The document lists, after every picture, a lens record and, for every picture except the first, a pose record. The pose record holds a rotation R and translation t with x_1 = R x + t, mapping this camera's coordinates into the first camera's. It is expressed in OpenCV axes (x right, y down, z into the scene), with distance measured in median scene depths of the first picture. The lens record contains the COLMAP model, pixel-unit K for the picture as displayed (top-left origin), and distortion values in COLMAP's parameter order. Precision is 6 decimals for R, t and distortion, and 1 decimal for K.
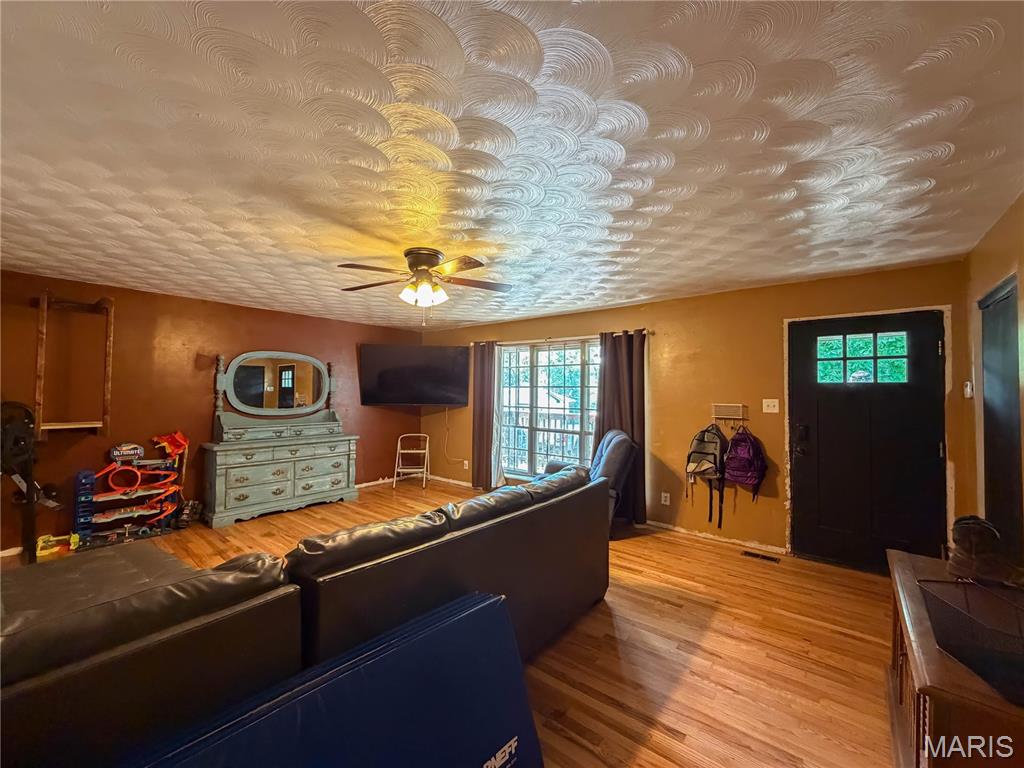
lens RADIAL K [[412.0, 0, 508.1], [0, 412.0, 384.5], [0, 0, 1]] dist [0.001153, -0.000266]
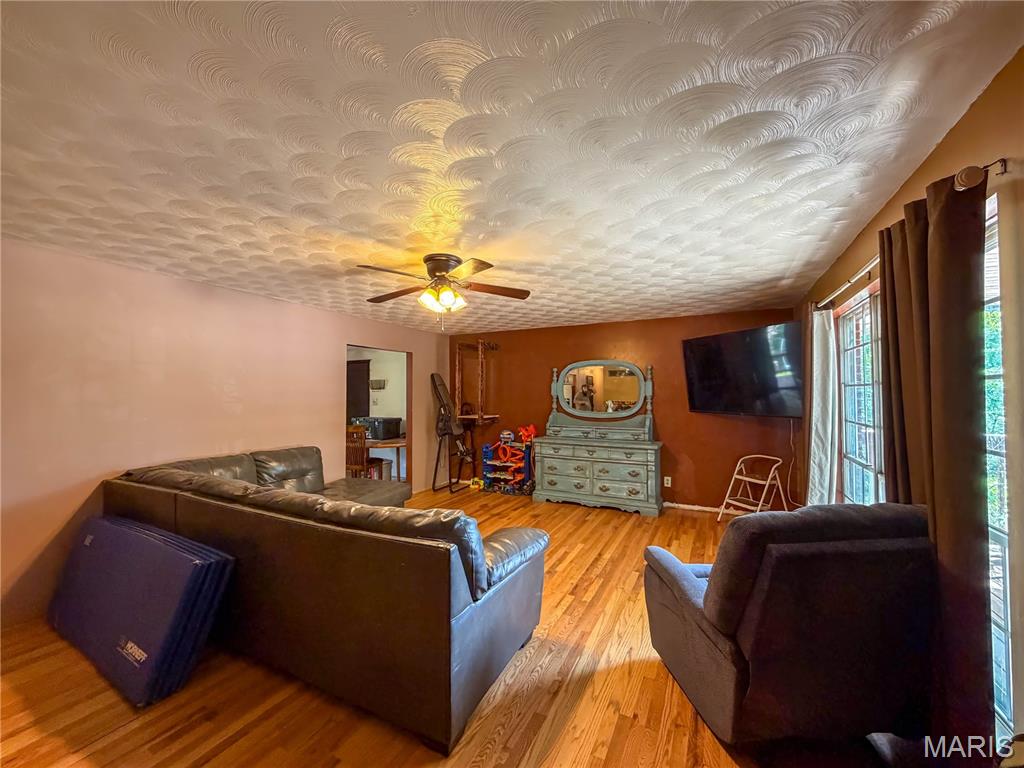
lens RADIAL K [[412.0, 0, 518.2], [0, 412.0, 378.7], [0, 0, 1]] dist [0.001153, -0.000266]
pose [[0.233681, -0.041485, -0.971428, 0.538771], [0.018102, 0.999102, -0.038312, 0.008805], [0.972145, -0.008632, 0.234222, 0.614058]]
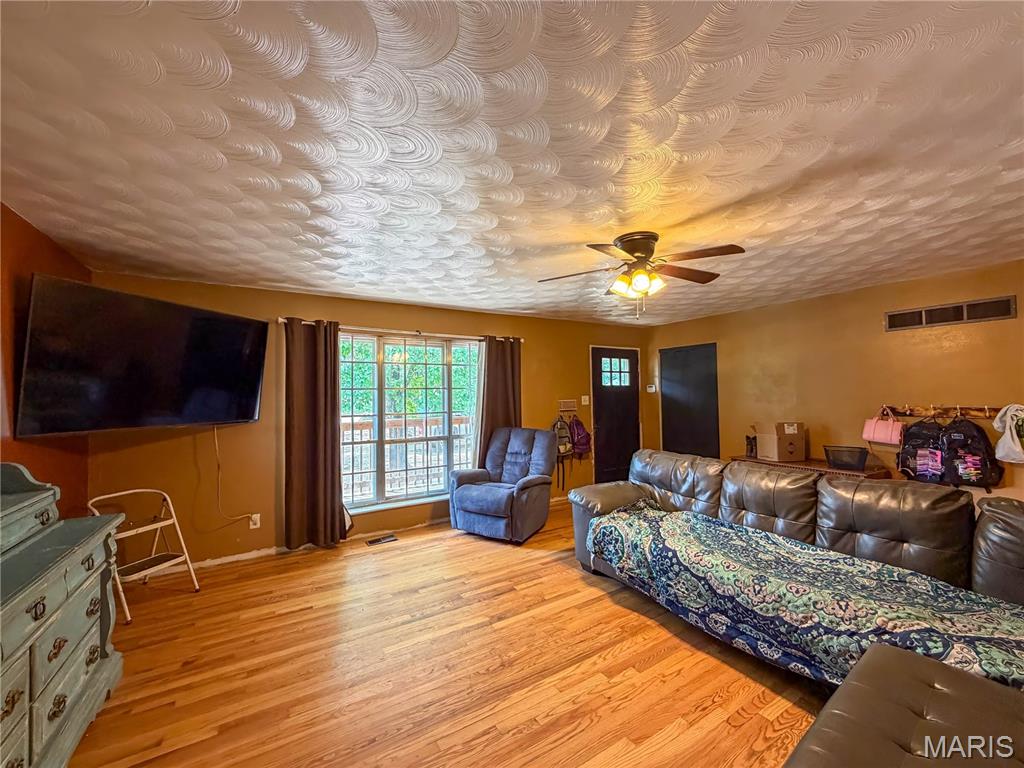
lens RADIAL K [[412.0, 0, 512.4], [0, 412.0, 383.8], [0, 0, 1]] dist [0.001153, -0.000266]
pose [[0.321642, 0.011554, 0.946791, -0.752862], [0.001186, 0.999920, -0.012605, 0.008412], [-0.946861, 0.005177, 0.321603, 0.636611]]
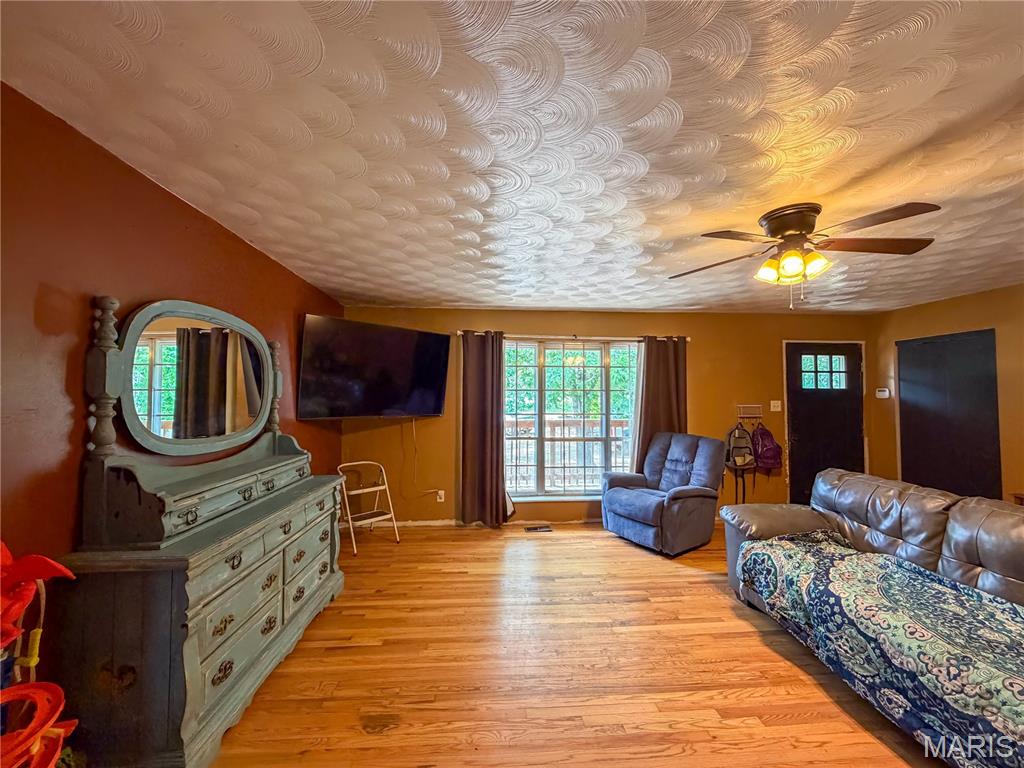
lens RADIAL K [[412.0, 0, 509.8], [0, 412.0, 384.6], [0, 0, 1]] dist [0.001153, -0.000266]
pose [[0.724763, 0.014611, 0.688843, -0.719103], [-0.008499, 0.999889, -0.012266, 0.006656], [-0.688946, 0.003036, 0.724807, 0.531350]]
